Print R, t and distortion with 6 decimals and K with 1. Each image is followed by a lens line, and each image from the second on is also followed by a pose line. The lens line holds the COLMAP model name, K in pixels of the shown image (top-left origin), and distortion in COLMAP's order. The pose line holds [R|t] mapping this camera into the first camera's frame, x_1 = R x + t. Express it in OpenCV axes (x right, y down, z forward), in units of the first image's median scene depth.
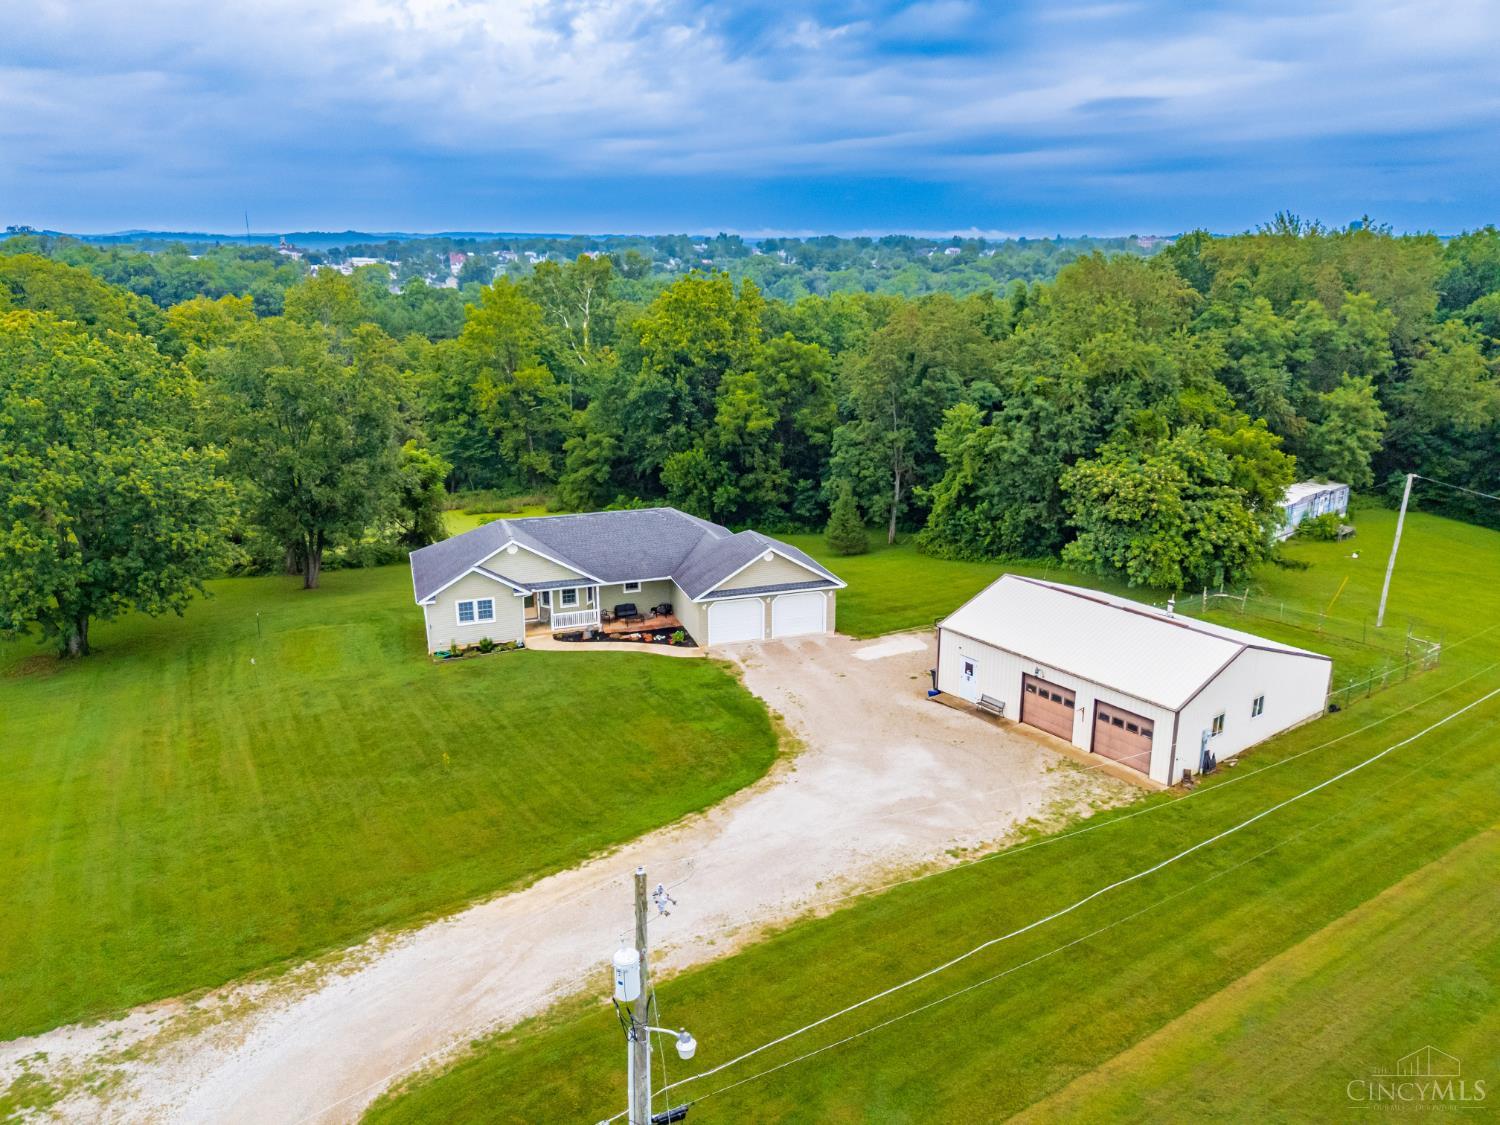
lens RADIAL K [[1129.5, 0, 722.3], [0, 1129.5, 572.3], [0, 0, 1]] dist [0.049927, -0.023473]
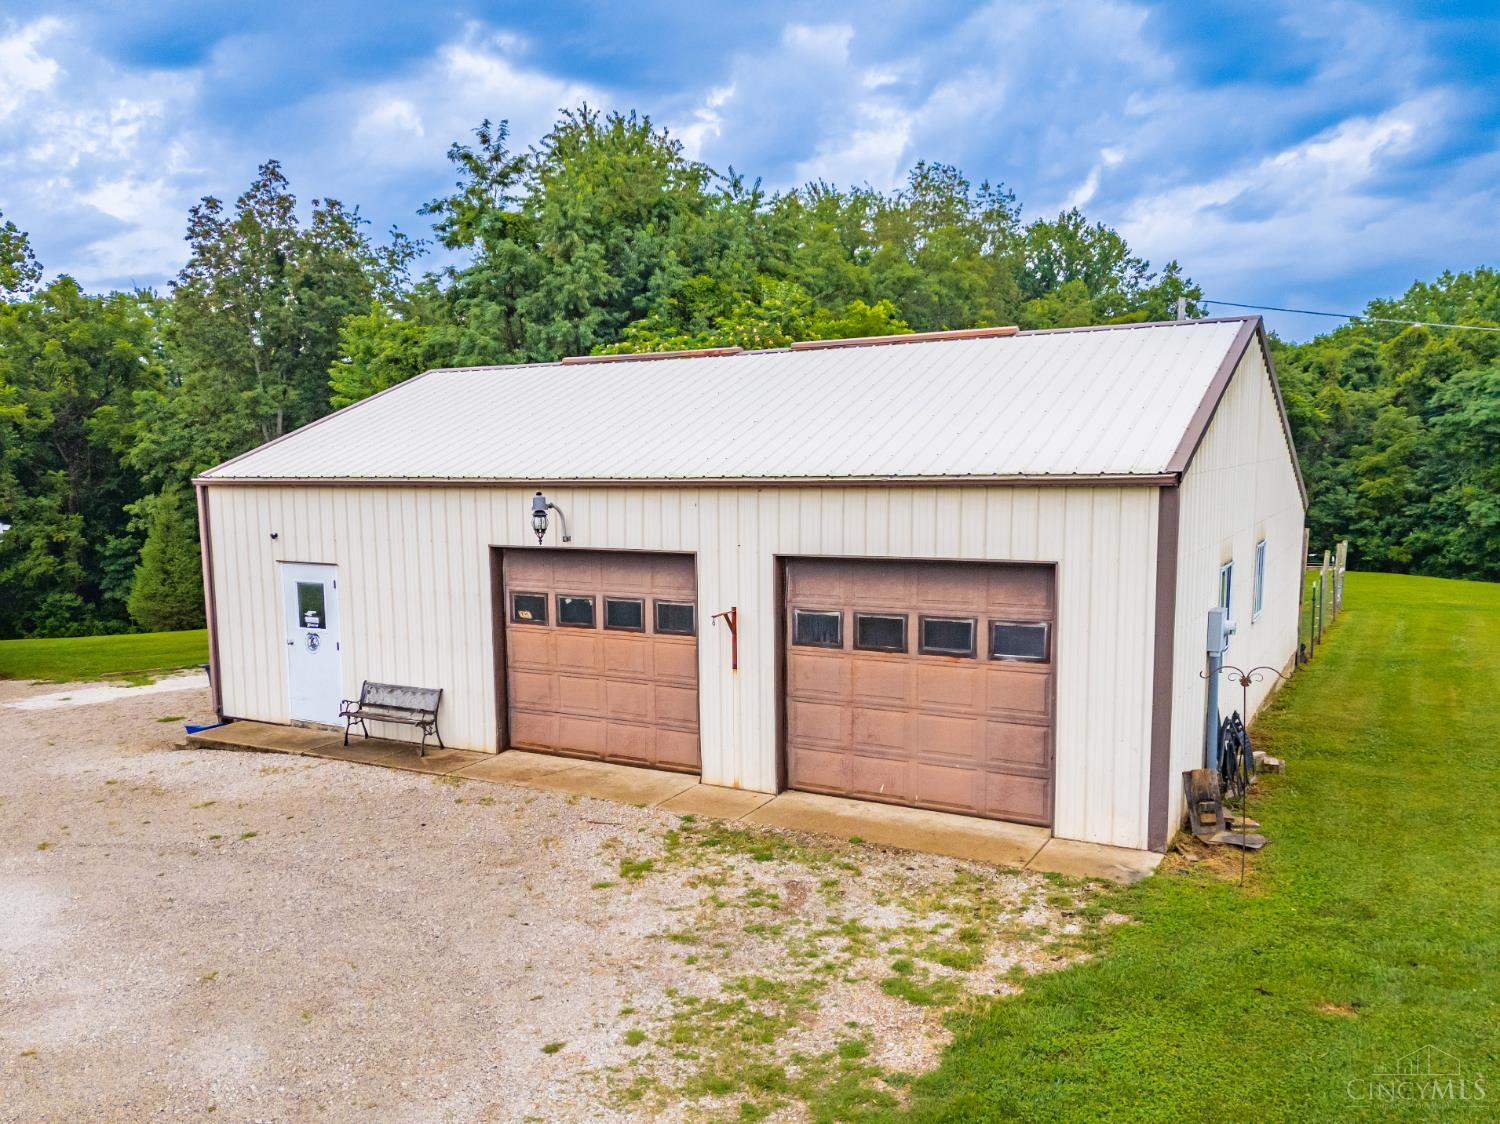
lens RADIAL K [[1241.2, 0, 675.4], [0, 1241.2, 629.2], [0, 0, 1]] dist [0.050335, -0.027903]
pose [[0.928218, -0.059759, 0.367207, 0.155558], [0.116849, 0.983897, -0.135251, 0.118418], [-0.353212, 0.168450, 0.920253, 0.568422]]
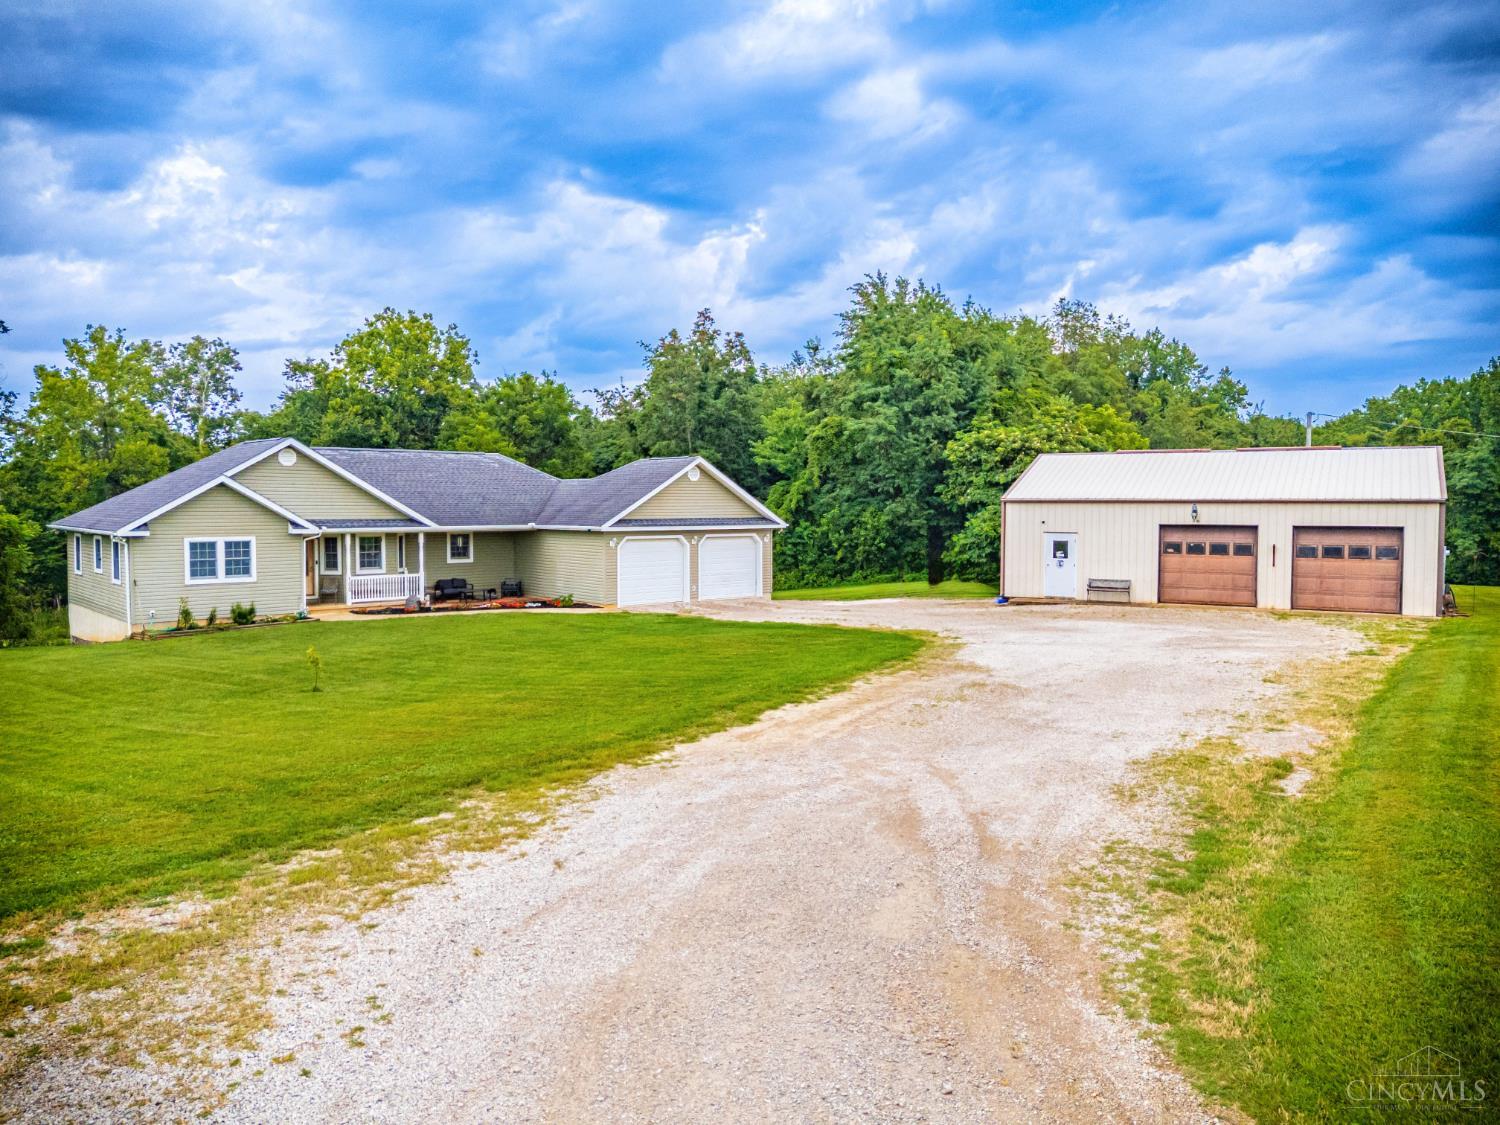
lens RADIAL K [[1129.5, 0, 740.3], [0, 1129.5, 576.6], [0, 0, 1]] dist [0.049927, -0.023473]
pose [[0.916891, -0.017719, 0.398744, -0.202158], [0.107561, 0.973024, -0.204094, 0.185220], [-0.384372, 0.230021, 0.894063, 0.373394]]
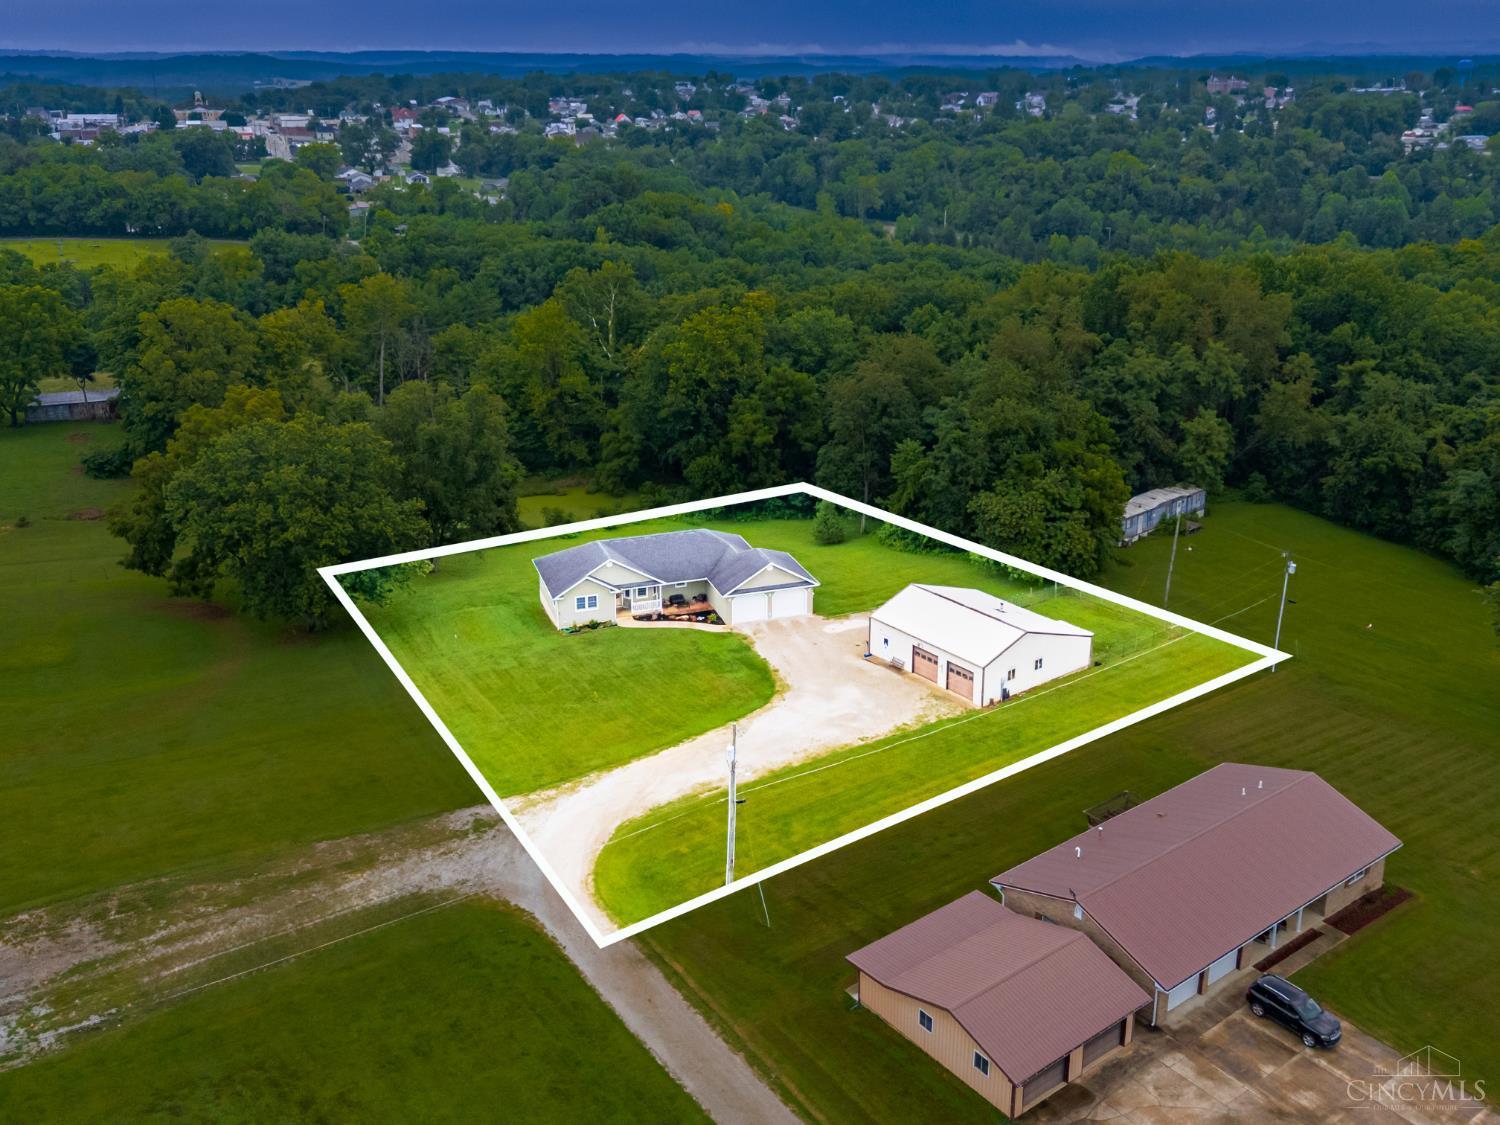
lens RADIAL K [[1432.1, 0, 700.9], [0, 1432.1, 514.9], [0, 0, 1]] dist [0.099428, 0.000000]
pose [[0.999961, -0.005586, -0.006804, -0.041152], [0.005829, 0.999328, 0.036177, -0.157795], [0.006597, -0.036215, 0.999322, -0.988514]]
